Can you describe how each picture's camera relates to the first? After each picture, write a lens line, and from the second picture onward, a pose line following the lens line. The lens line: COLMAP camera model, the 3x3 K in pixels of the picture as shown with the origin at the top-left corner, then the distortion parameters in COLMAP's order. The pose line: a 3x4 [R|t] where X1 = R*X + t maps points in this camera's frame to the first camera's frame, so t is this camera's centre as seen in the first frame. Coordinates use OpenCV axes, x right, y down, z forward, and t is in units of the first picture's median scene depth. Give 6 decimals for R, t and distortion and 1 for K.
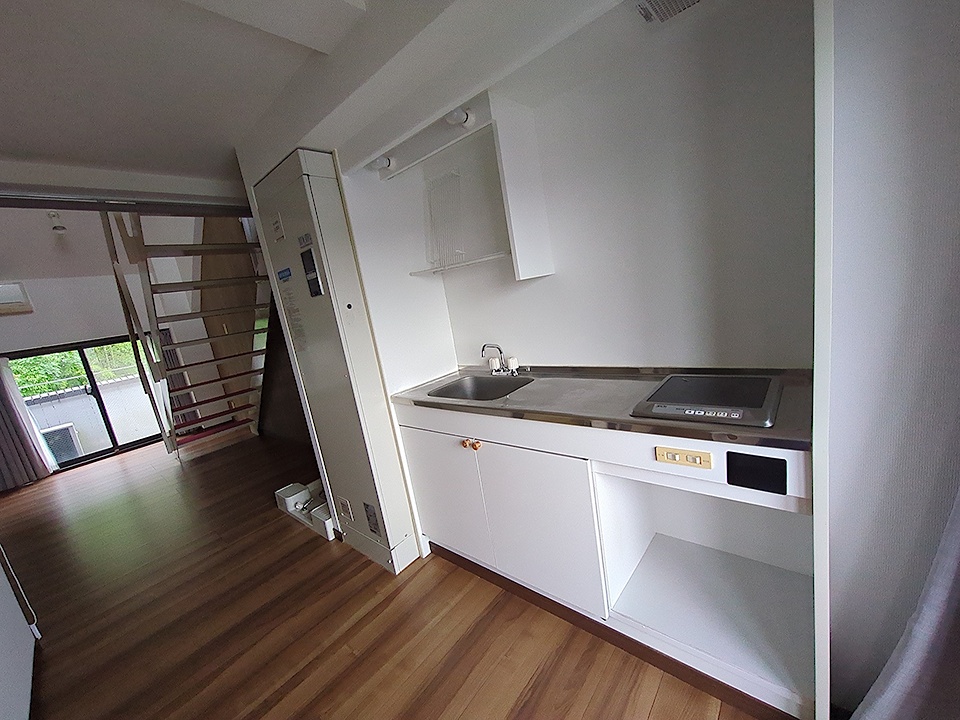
lens RADIAL K [[379.3, 0, 477.2], [0, 379.3, 359.9], [0, 0, 1]] dist [0.002366, 0.000038]
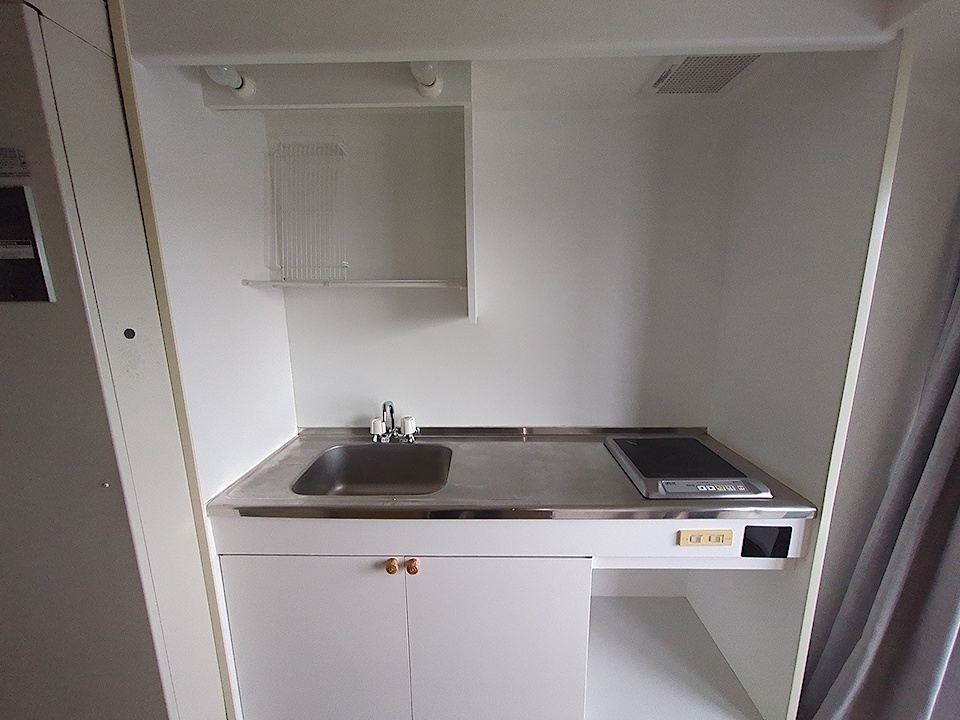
lens RADIAL K [[379.3, 0, 480.9], [0, 379.3, 359.5], [0, 0, 1]] dist [0.002366, 0.000038]
pose [[0.757764, 0.037952, 0.651424, -0.321825], [0.000457, 0.998276, -0.058691, -0.083851], [-0.652528, 0.044772, 0.756441, 0.373388]]
